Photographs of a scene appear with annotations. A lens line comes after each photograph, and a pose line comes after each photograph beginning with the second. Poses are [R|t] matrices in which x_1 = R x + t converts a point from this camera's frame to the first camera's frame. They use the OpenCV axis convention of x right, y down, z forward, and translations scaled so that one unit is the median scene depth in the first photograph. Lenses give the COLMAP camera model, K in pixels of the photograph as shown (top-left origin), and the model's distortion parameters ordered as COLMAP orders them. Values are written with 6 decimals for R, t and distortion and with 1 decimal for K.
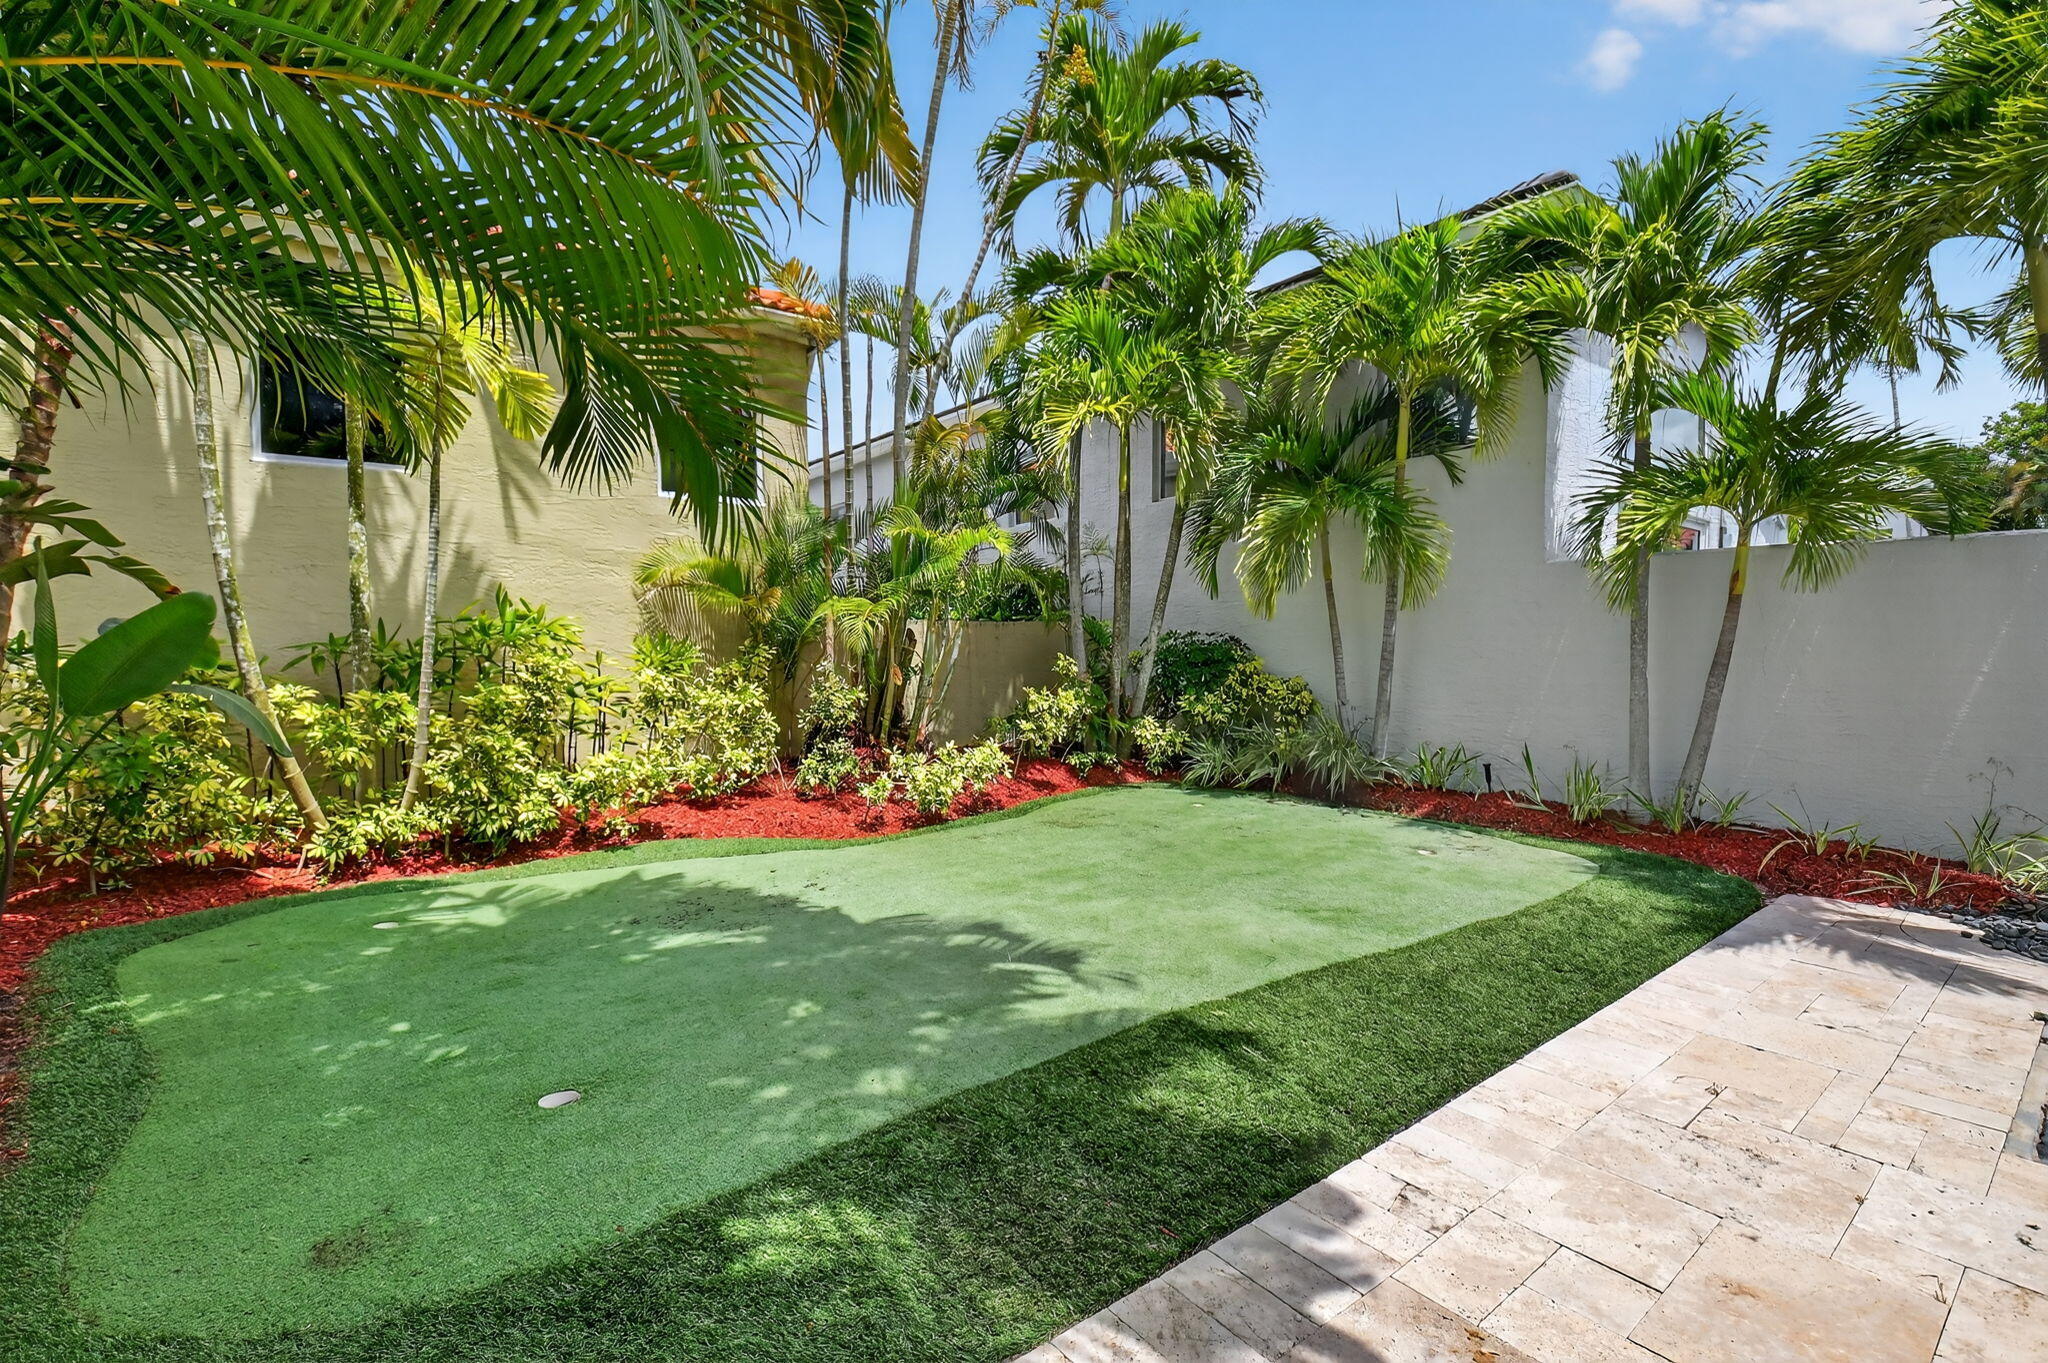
lens RADIAL K [[910.3, 0, 1011.3], [0, 910.3, 653.4], [0, 0, 1]] dist [0.020261, -0.034131]
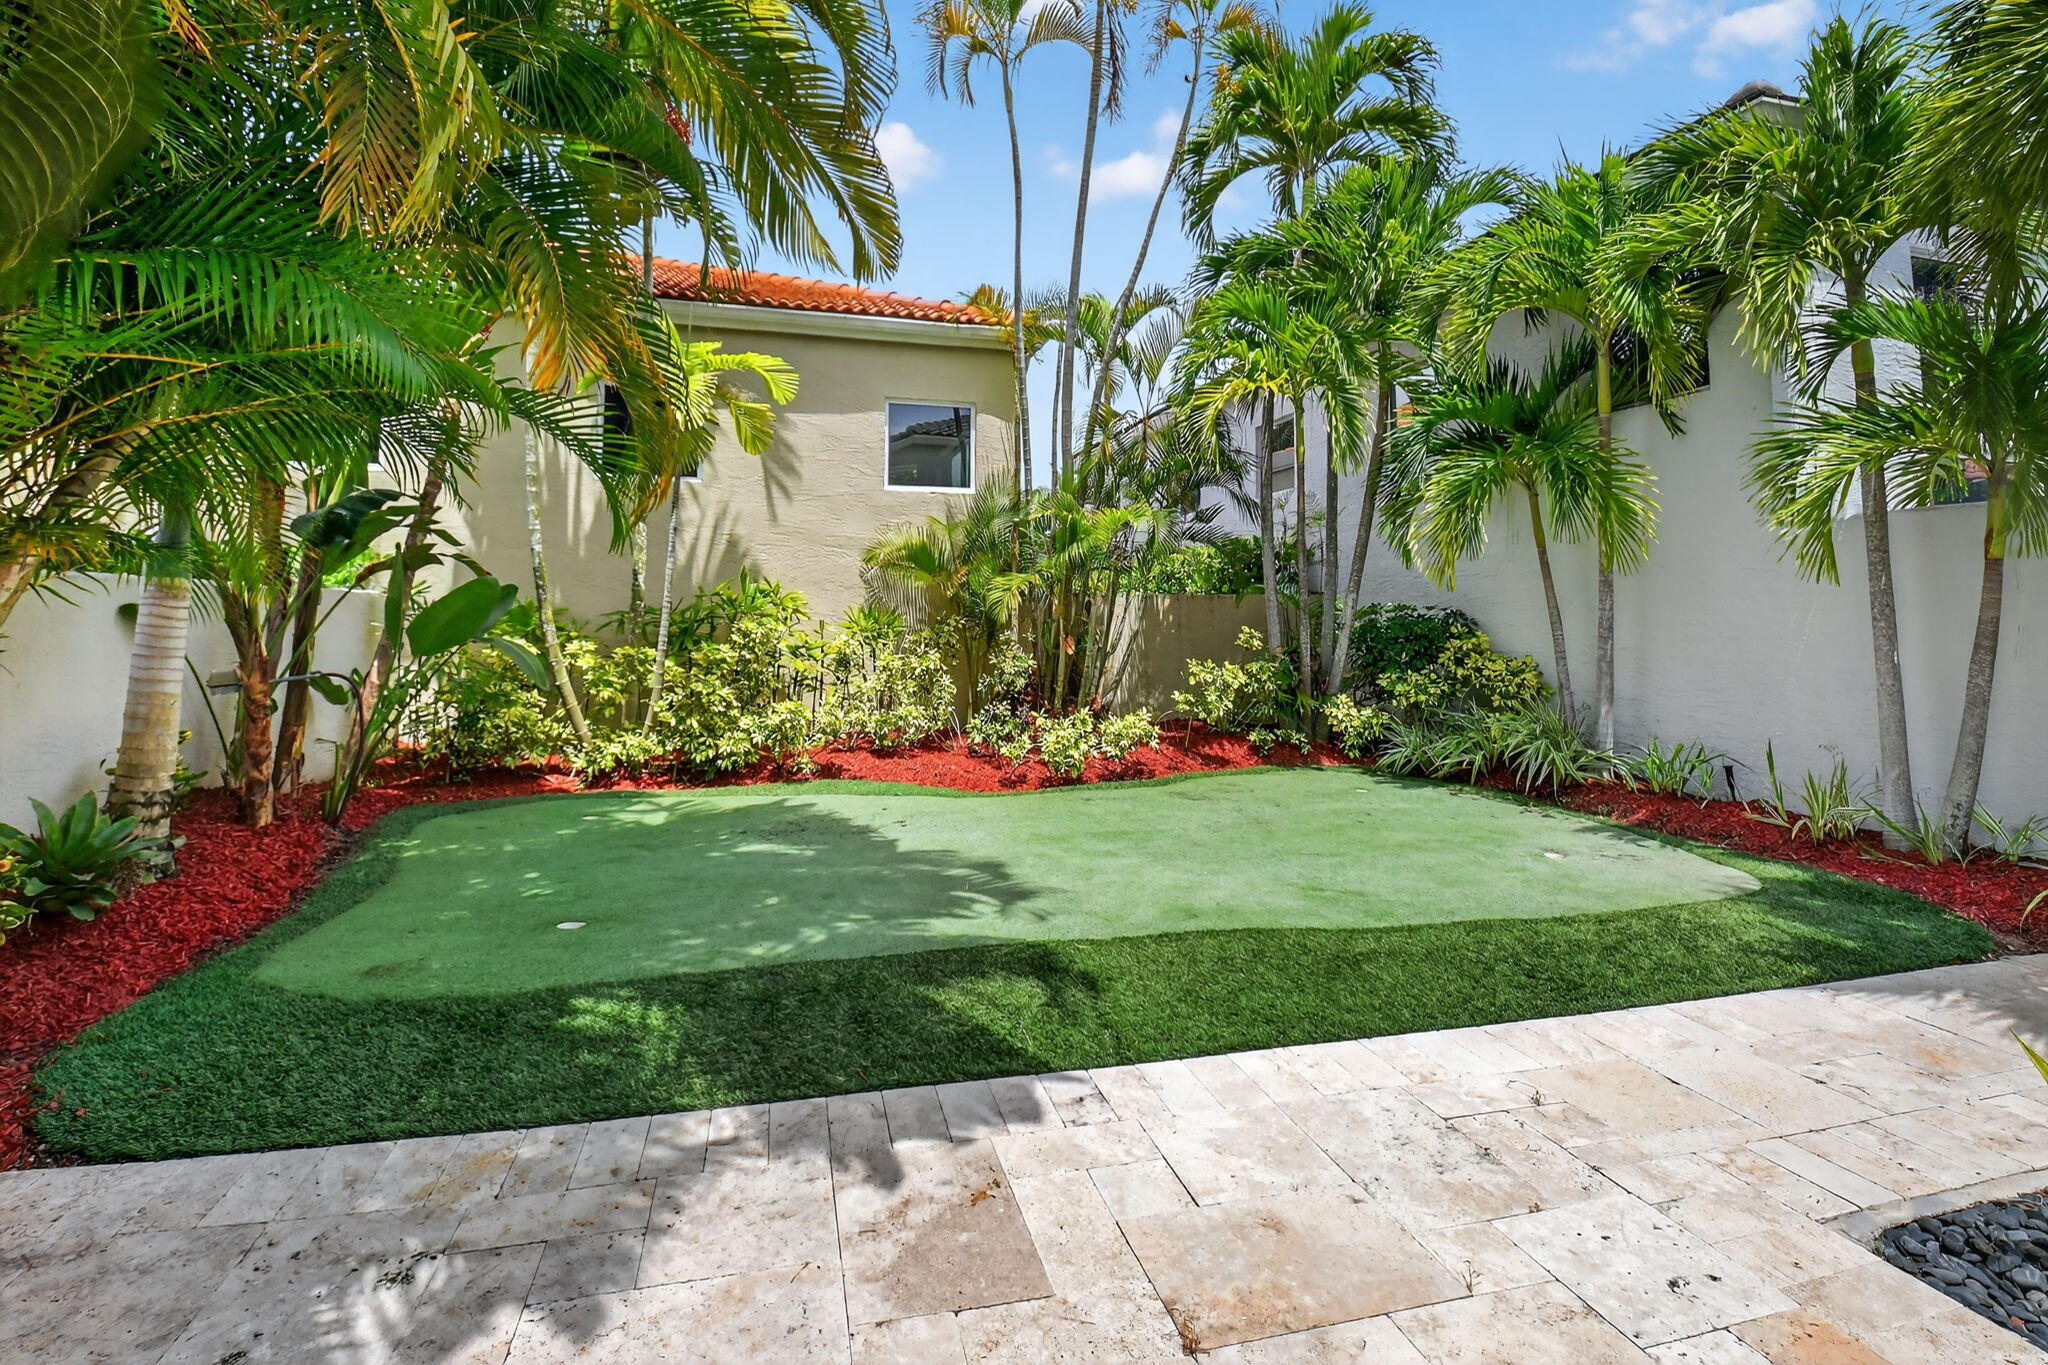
lens RADIAL K [[952.2, 0, 1023.4], [0, 952.2, 512.5], [0, 0, 1]] dist [0.004422, -0.000249]
pose [[0.923183, -0.035069, -0.382758, 0.279798], [-0.011542, 0.992850, -0.118806, 0.003201], [0.384188, 0.114098, 0.916177, -0.068674]]
